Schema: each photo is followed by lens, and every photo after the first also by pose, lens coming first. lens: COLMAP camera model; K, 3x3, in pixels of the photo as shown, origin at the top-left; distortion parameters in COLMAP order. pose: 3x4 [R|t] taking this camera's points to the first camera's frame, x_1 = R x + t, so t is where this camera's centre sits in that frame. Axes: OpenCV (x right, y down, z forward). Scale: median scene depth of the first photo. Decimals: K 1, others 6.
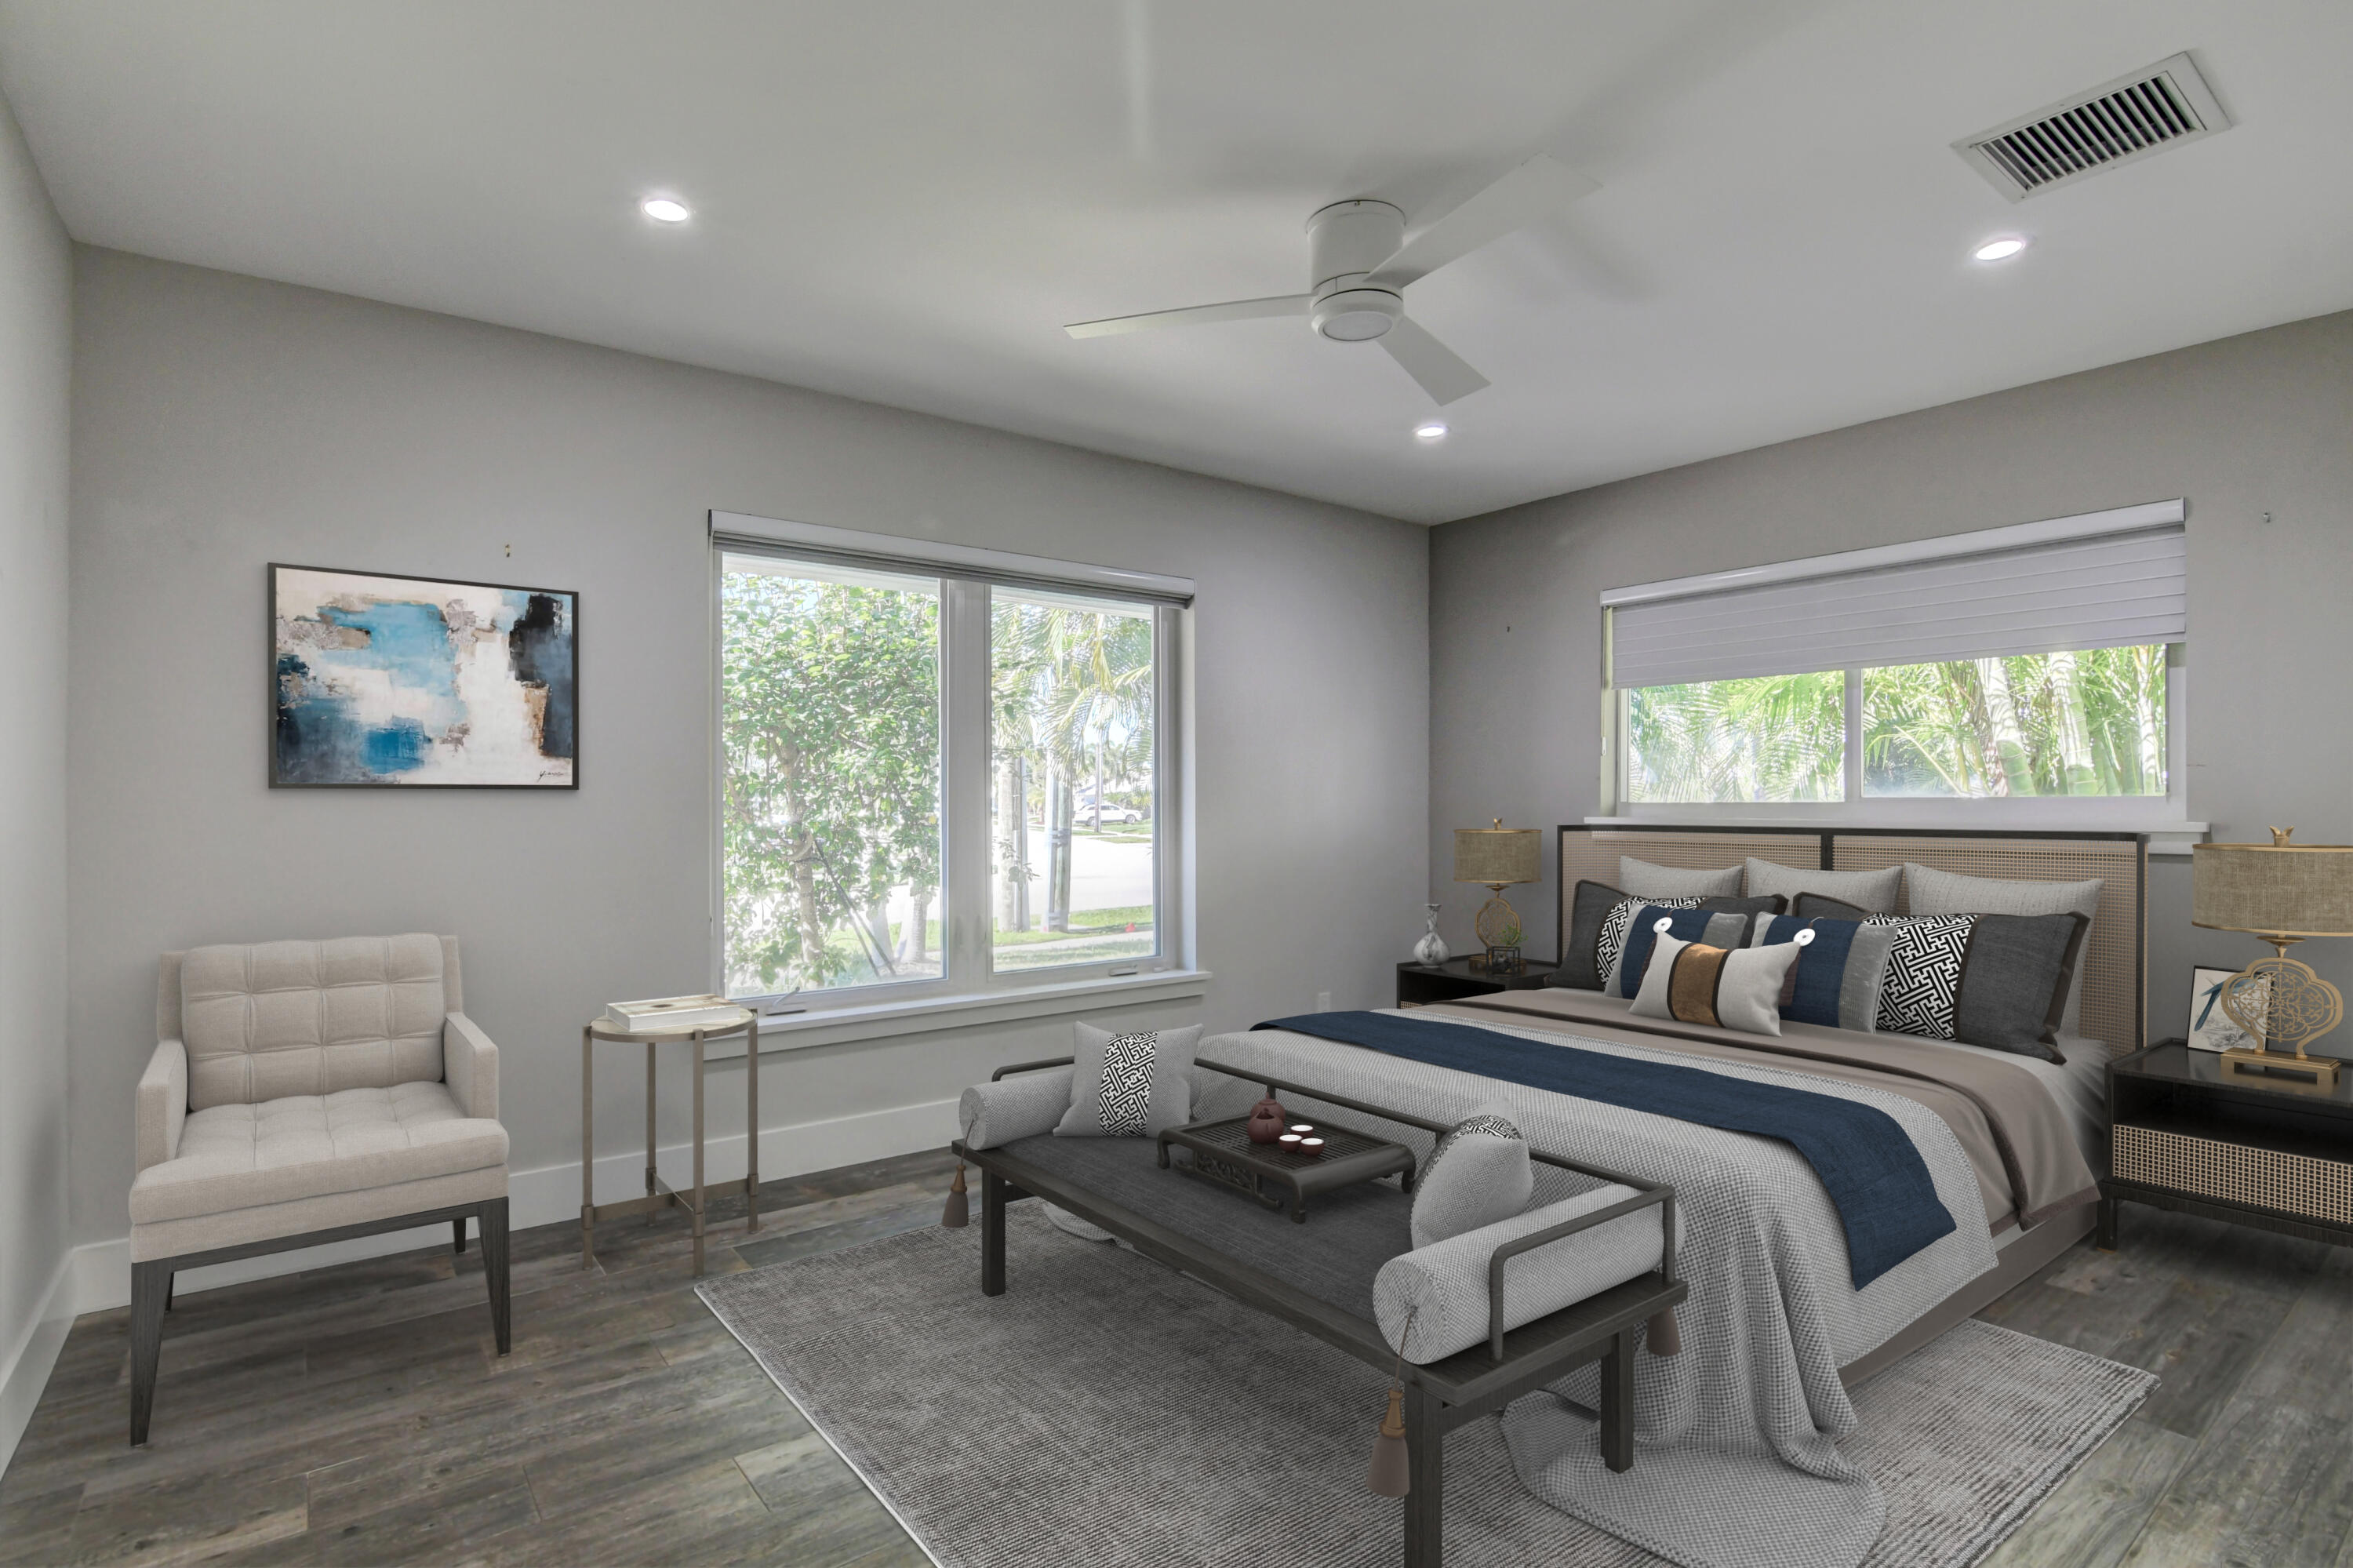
lens RADIAL K [[1151.1, 0, 1171.7], [0, 1151.1, 802.0], [0, 0, 1]] dist [-0.032877, 0.012572]
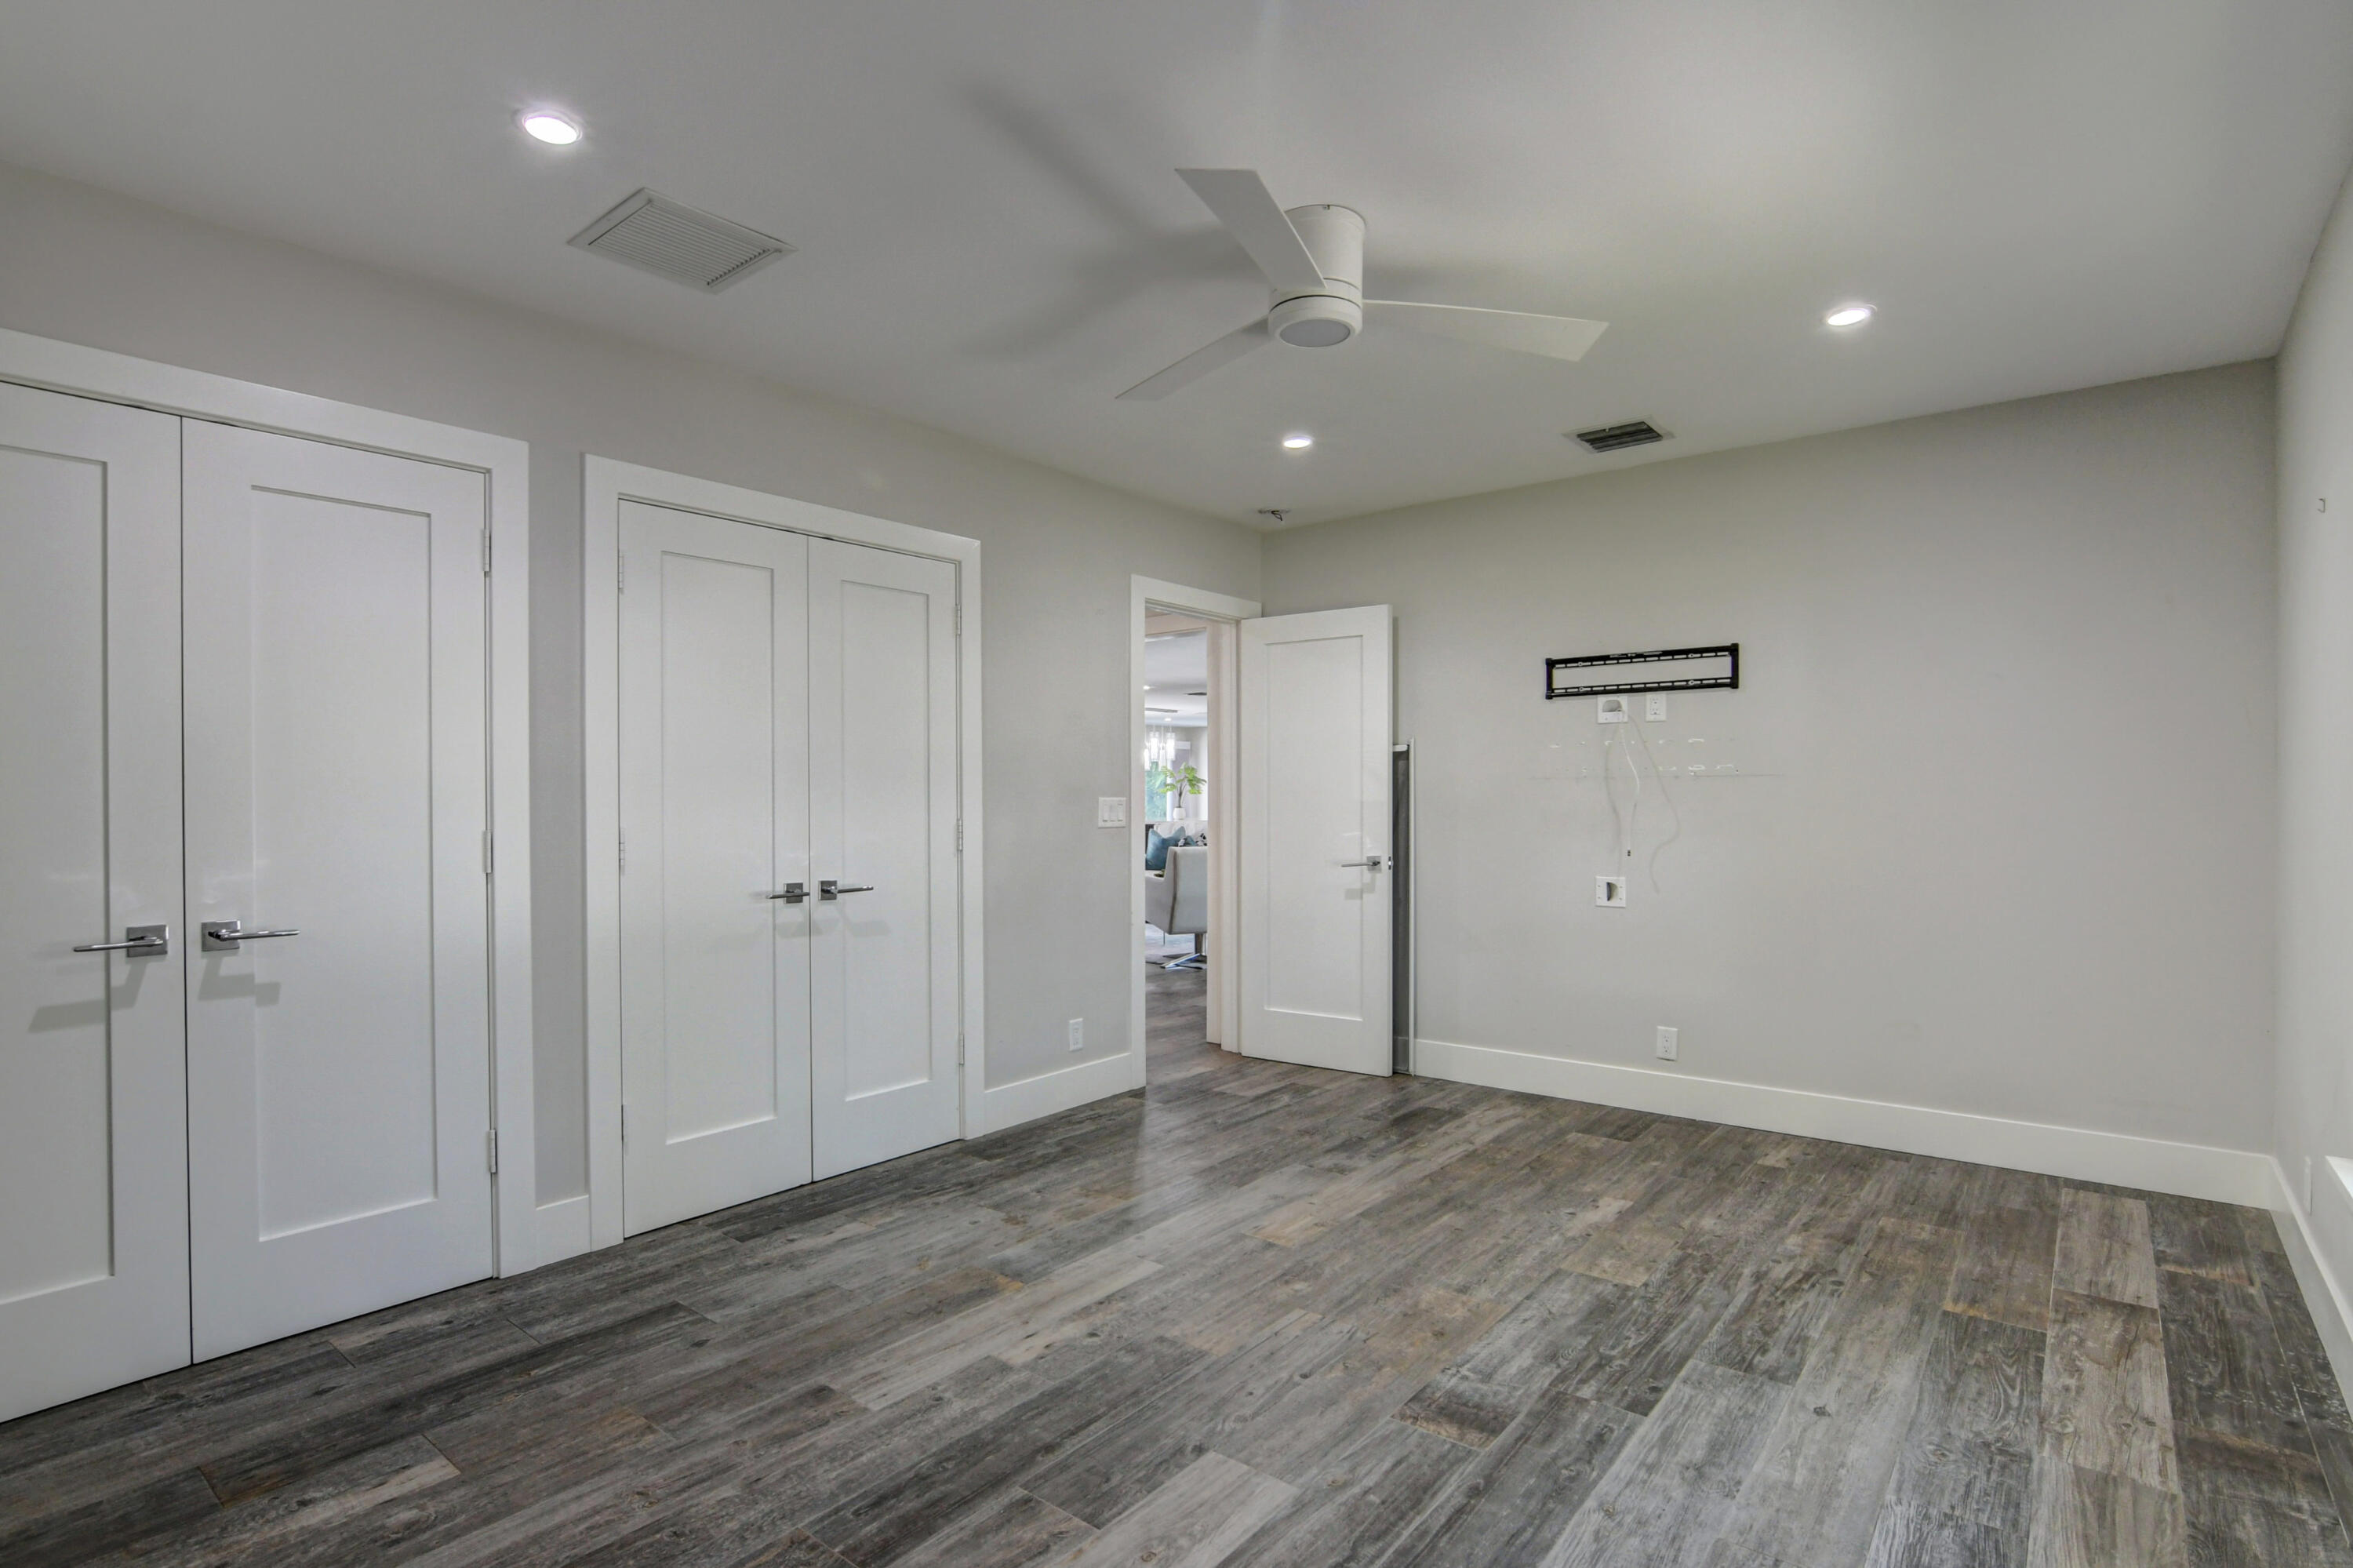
lens RADIAL K [[1151.1, 0, 1171.7], [0, 1151.1, 802.0], [0, 0, 1]] dist [-0.032877, 0.012572]
pose [[-0.971711, 0.007783, -0.236043, 0.568404], [0.006690, 0.999963, 0.005434, -0.019110], [0.236077, 0.003701, -0.971727, 2.115701]]
